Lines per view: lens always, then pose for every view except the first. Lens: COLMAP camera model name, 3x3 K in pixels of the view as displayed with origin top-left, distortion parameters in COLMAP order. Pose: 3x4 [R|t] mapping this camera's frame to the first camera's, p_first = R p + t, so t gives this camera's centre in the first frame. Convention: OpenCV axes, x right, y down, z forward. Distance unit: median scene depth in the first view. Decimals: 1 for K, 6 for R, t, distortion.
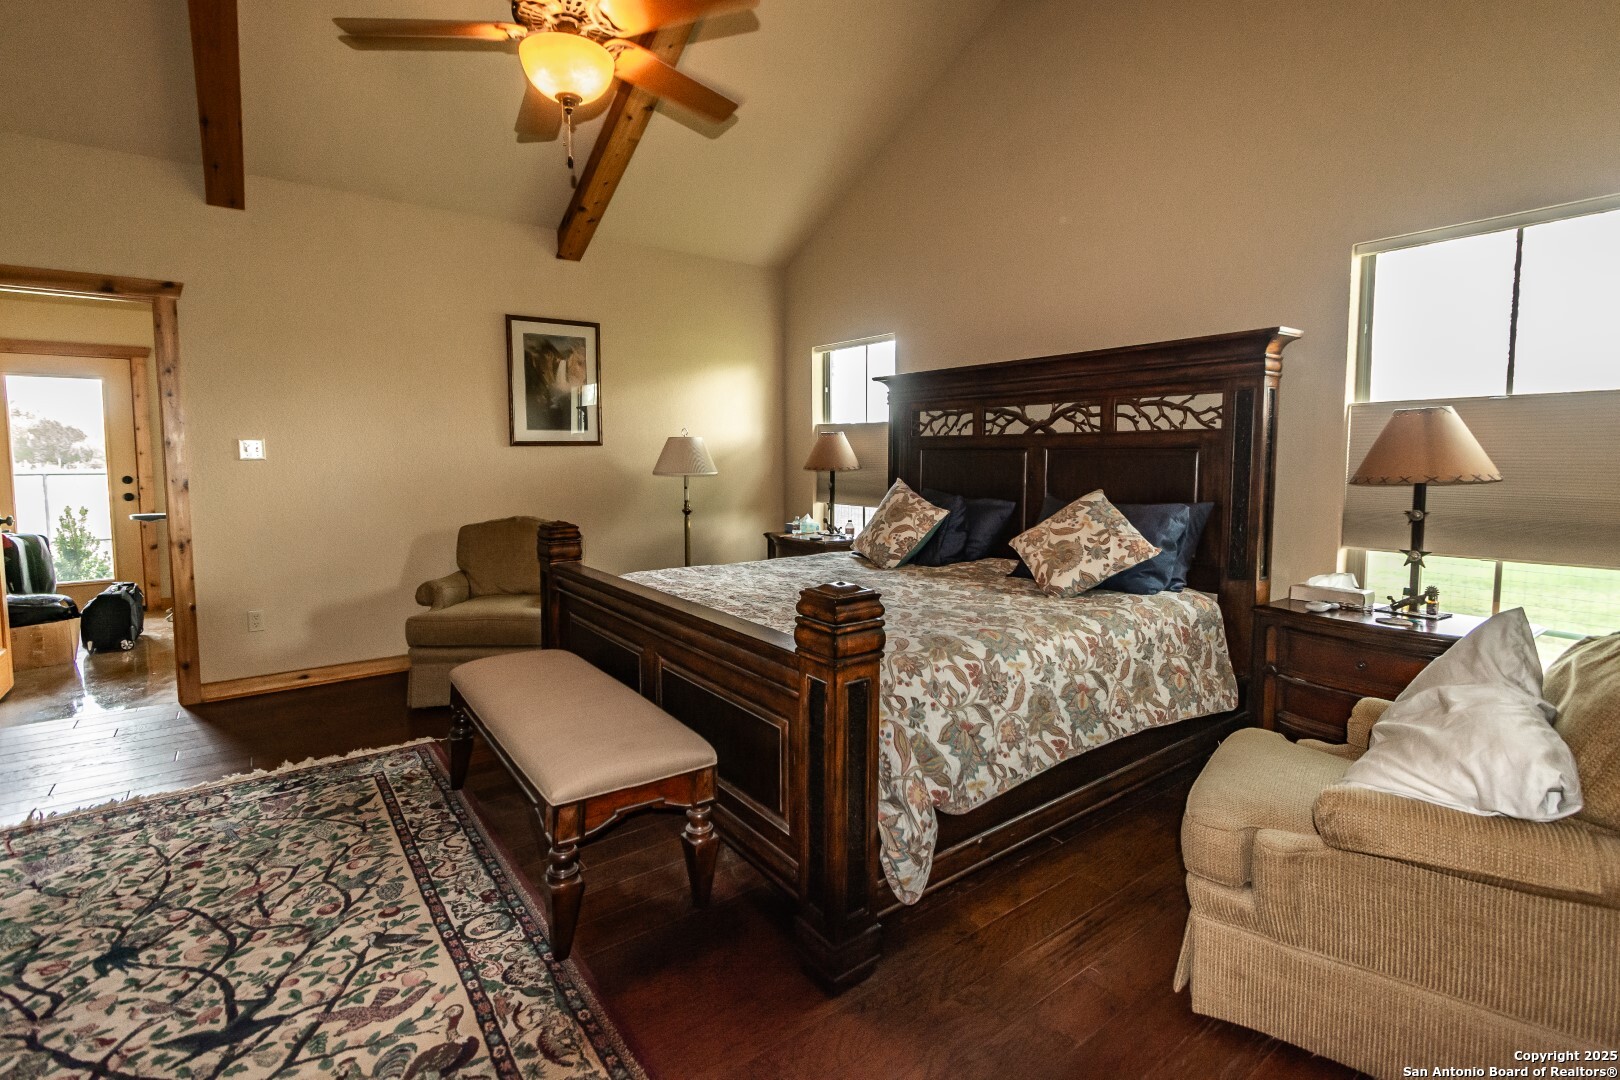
lens RADIAL K [[766.3, 0, 809.4], [0, 766.3, 525.6], [0, 0, 1]] dist [-0.003662, -0.000519]
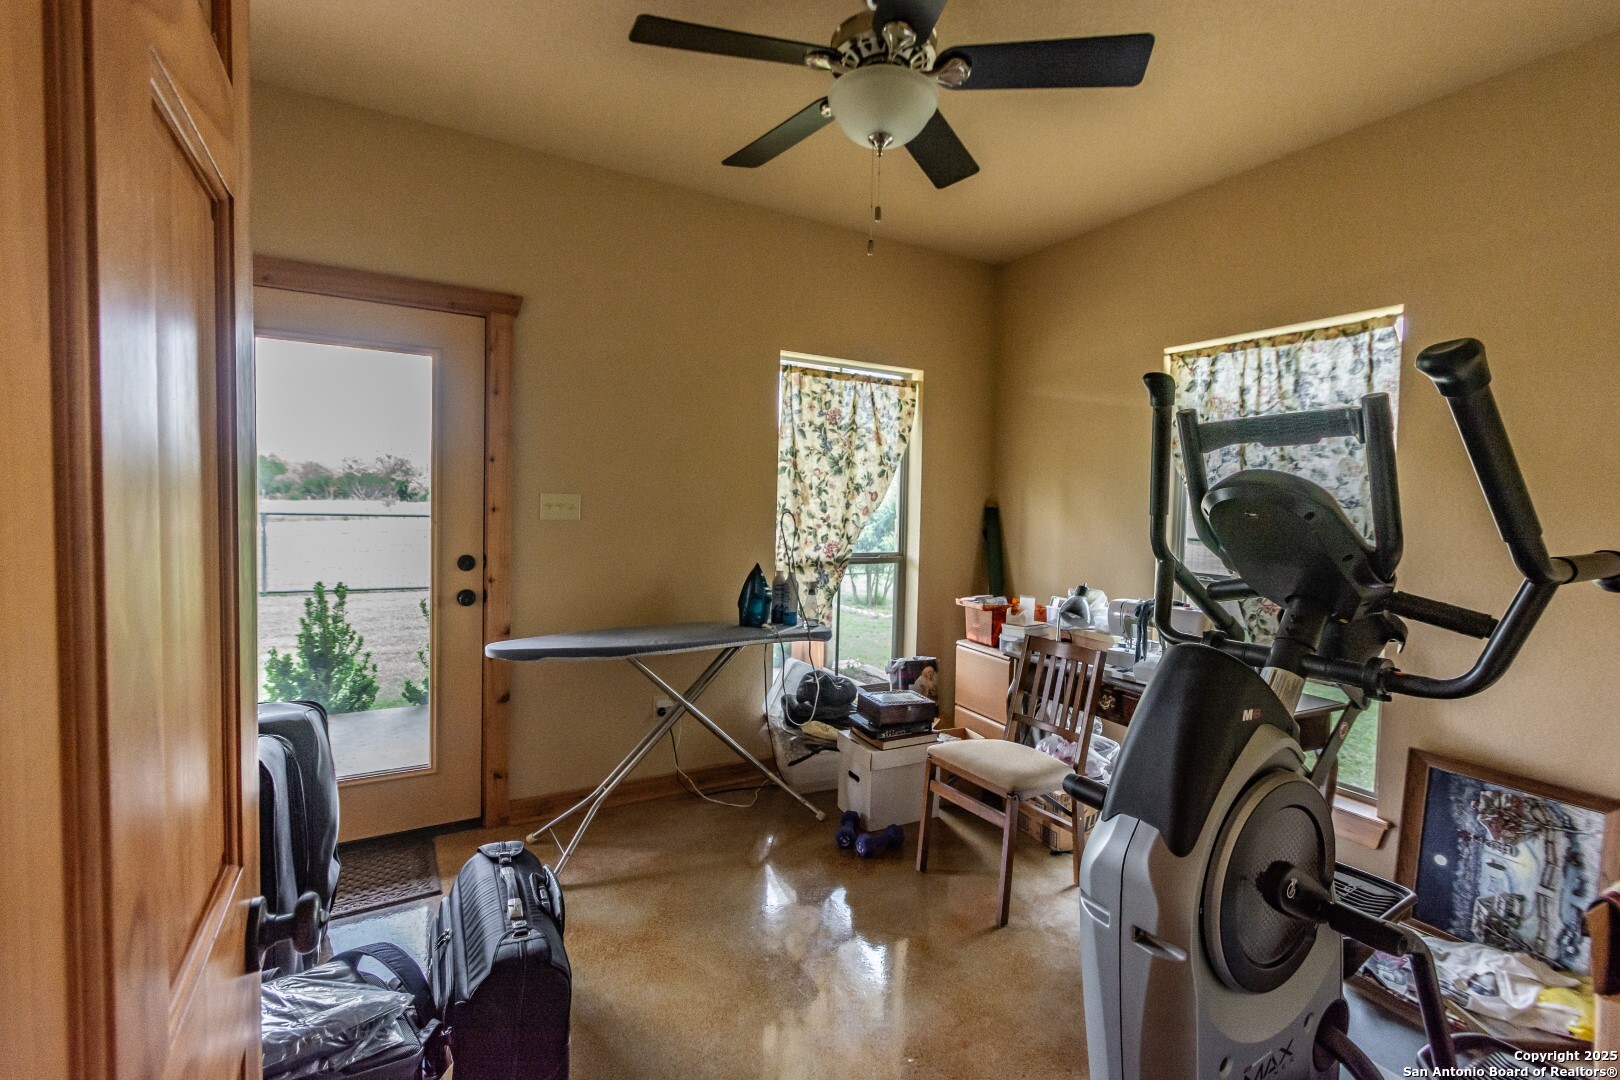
lens RADIAL K [[704.3, 0, 811.9], [0, 704.3, 539.5], [0, 0, 1]] dist [0.001820, 0.000093]
pose [[0.993574, 0.030416, -0.109025, -0.621641], [-0.034355, 0.998816, -0.034437, -0.066589], [0.107849, 0.037961, 0.993442, 0.573261]]
